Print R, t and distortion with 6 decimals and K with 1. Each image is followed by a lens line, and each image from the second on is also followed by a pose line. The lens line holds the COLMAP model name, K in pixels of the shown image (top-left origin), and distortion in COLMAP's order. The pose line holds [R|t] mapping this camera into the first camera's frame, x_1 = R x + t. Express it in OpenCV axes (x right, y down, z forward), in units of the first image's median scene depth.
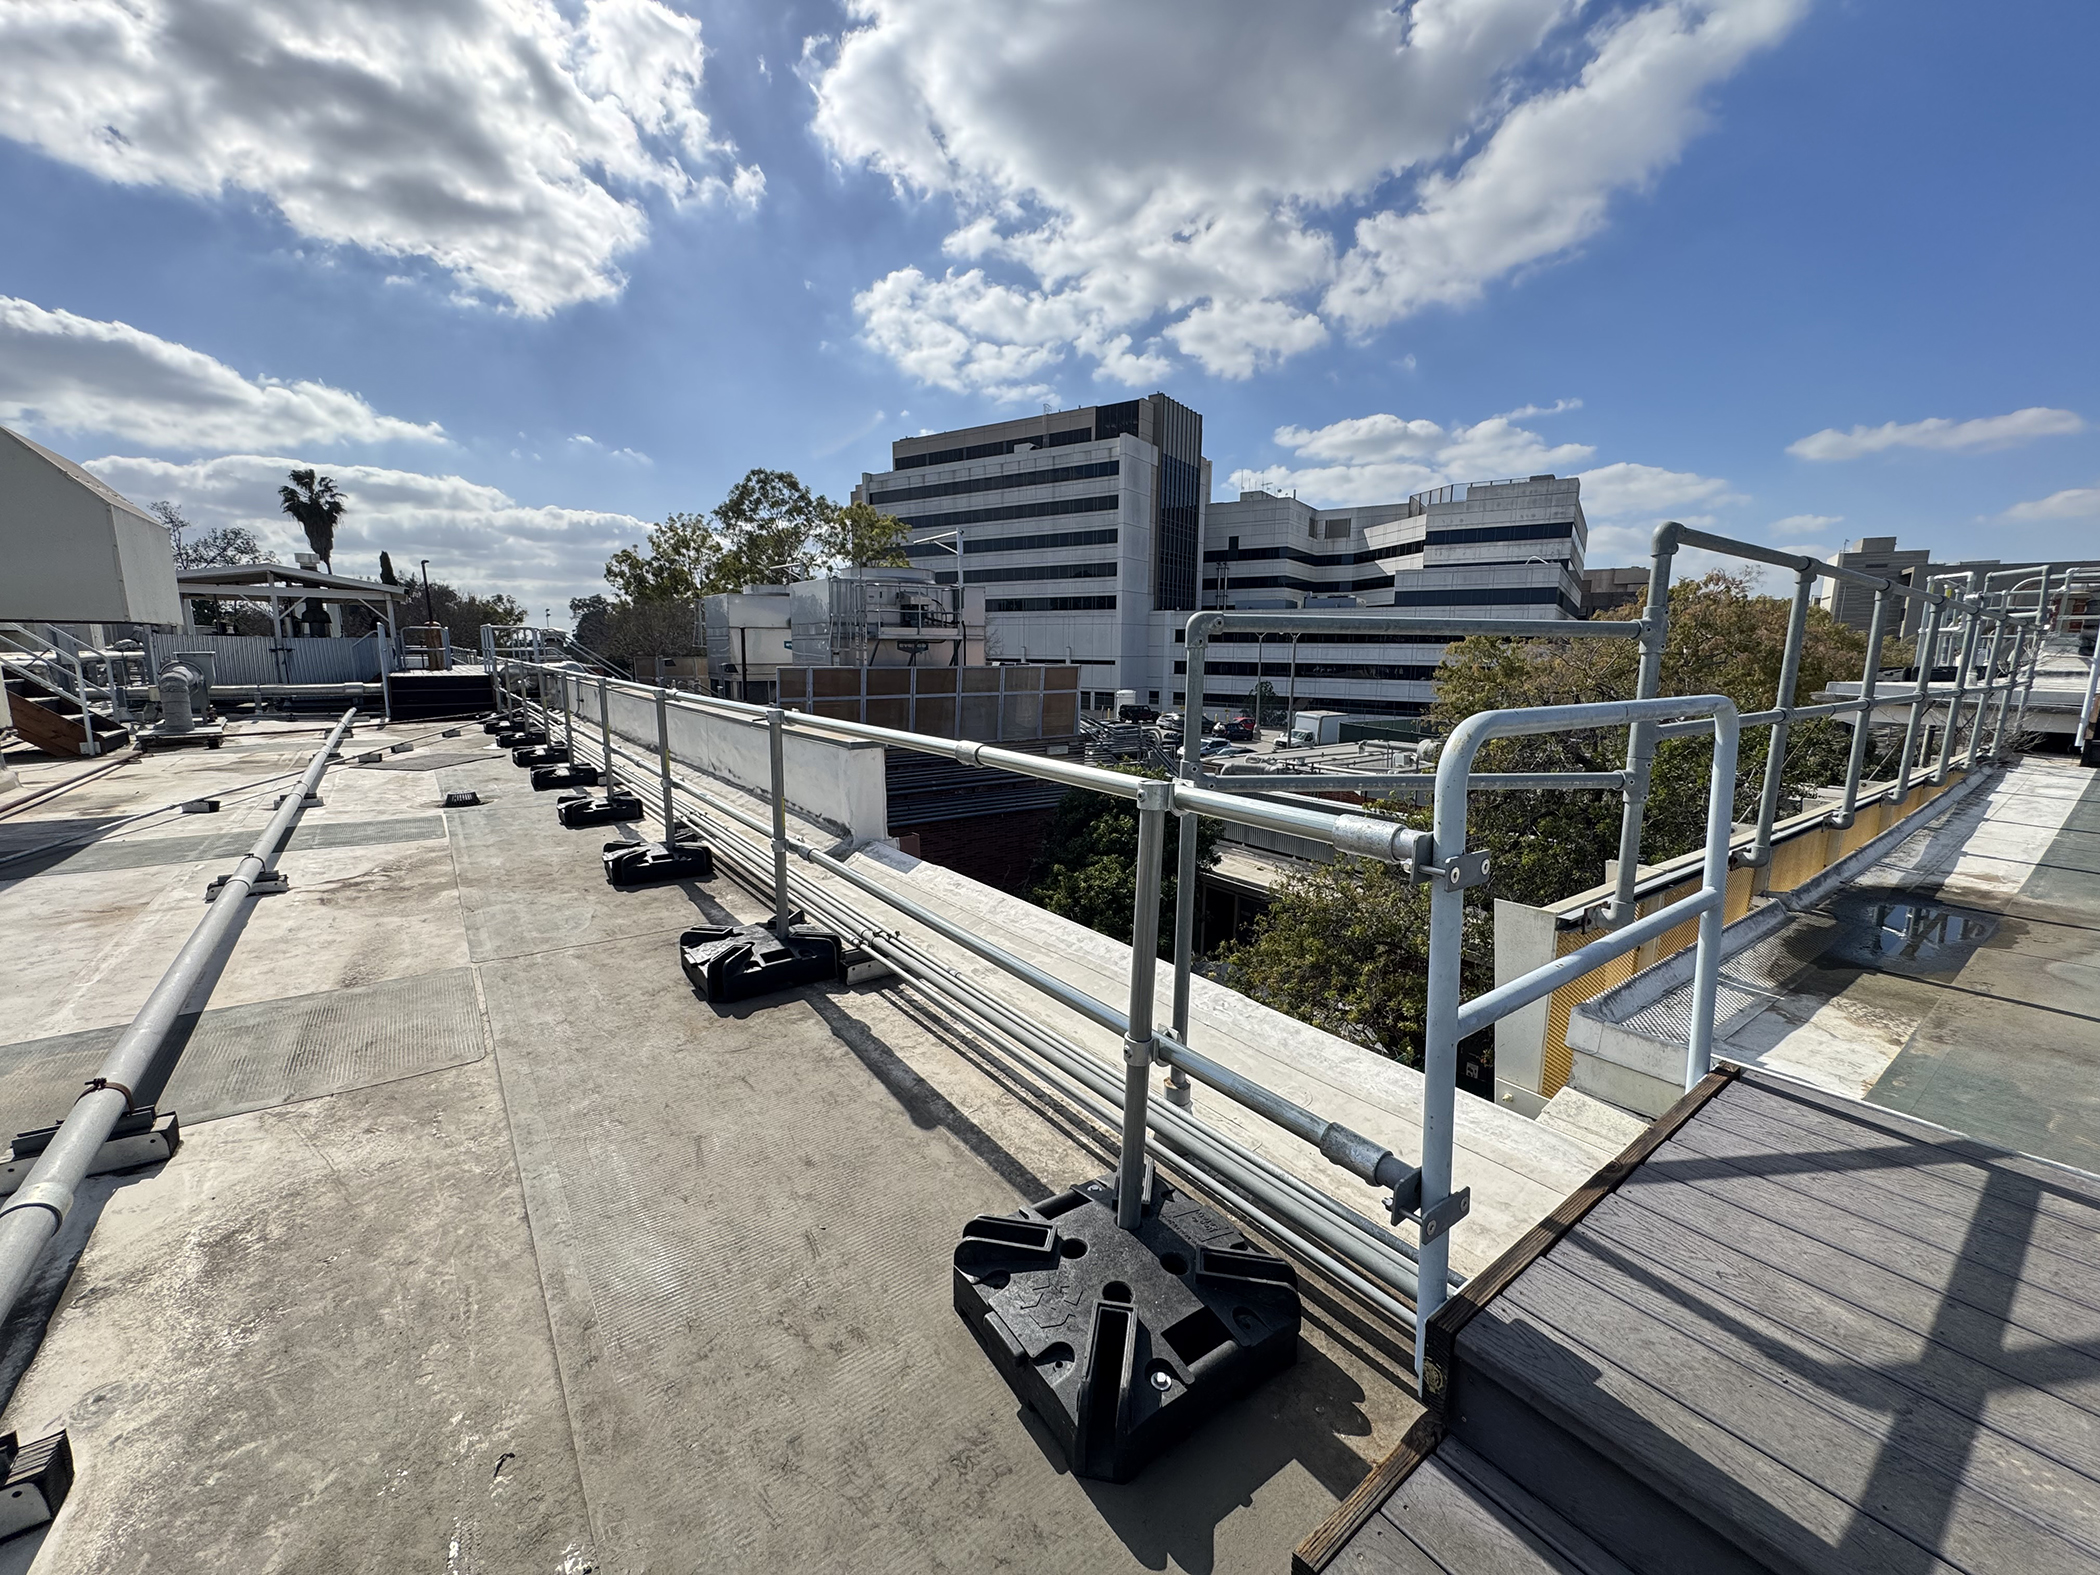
lens RADIAL K [[841.8, 0, 1050.0], [0, 841.8, 787.5], [0, 0, 1]] dist [-0.002165, -0.000430]
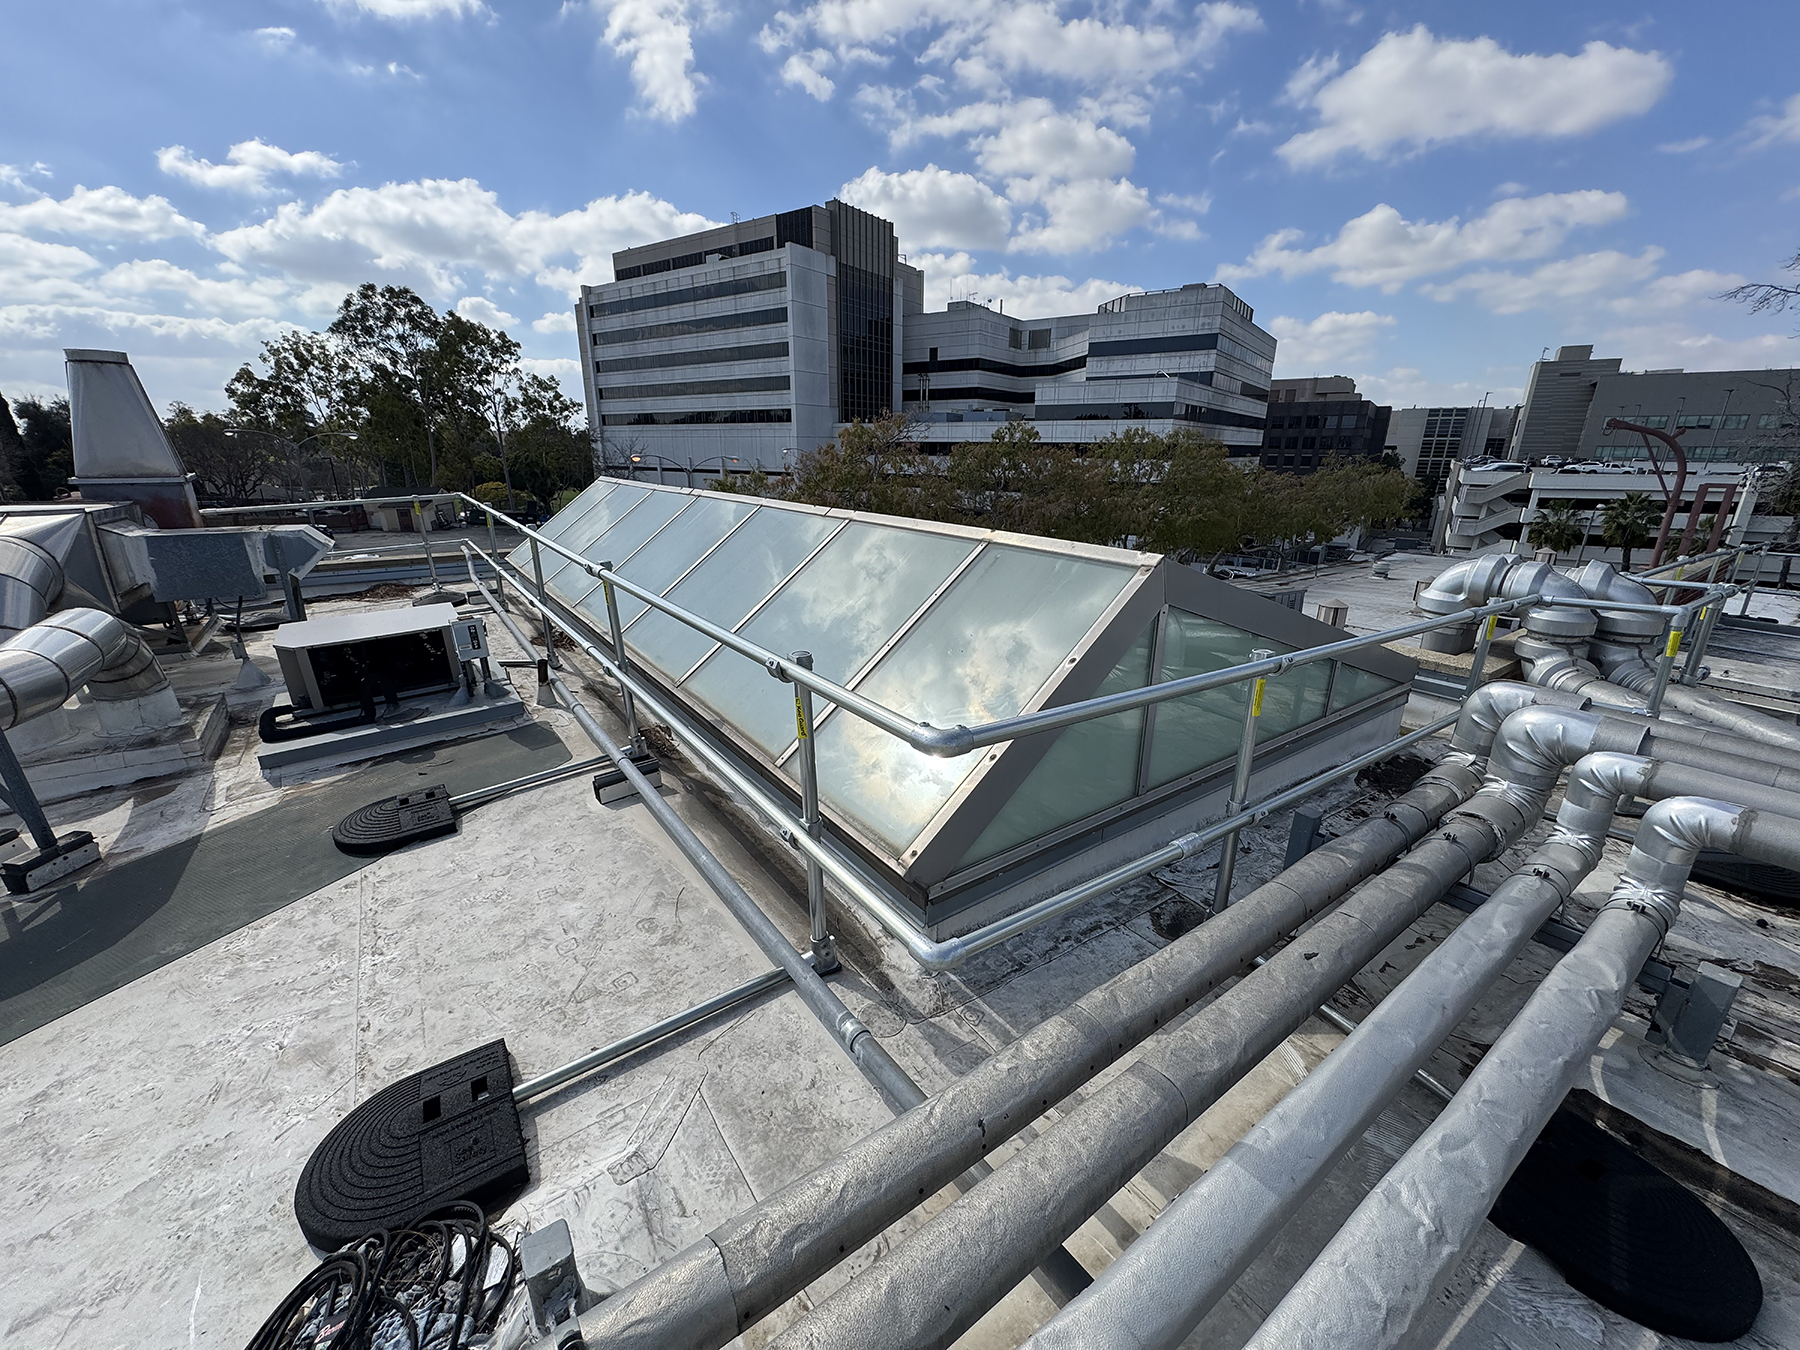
lens RADIAL K [[721.6, 0, 900.0], [0, 721.6, 675.0], [0, 0, 1]] dist [-0.002165, -0.000430]
pose [[0.999507, 0.009651, -0.029889, 0.229519], [-0.005290, 0.989756, 0.142673, -0.026959], [0.030959, -0.142445, 0.989318, 0.063309]]
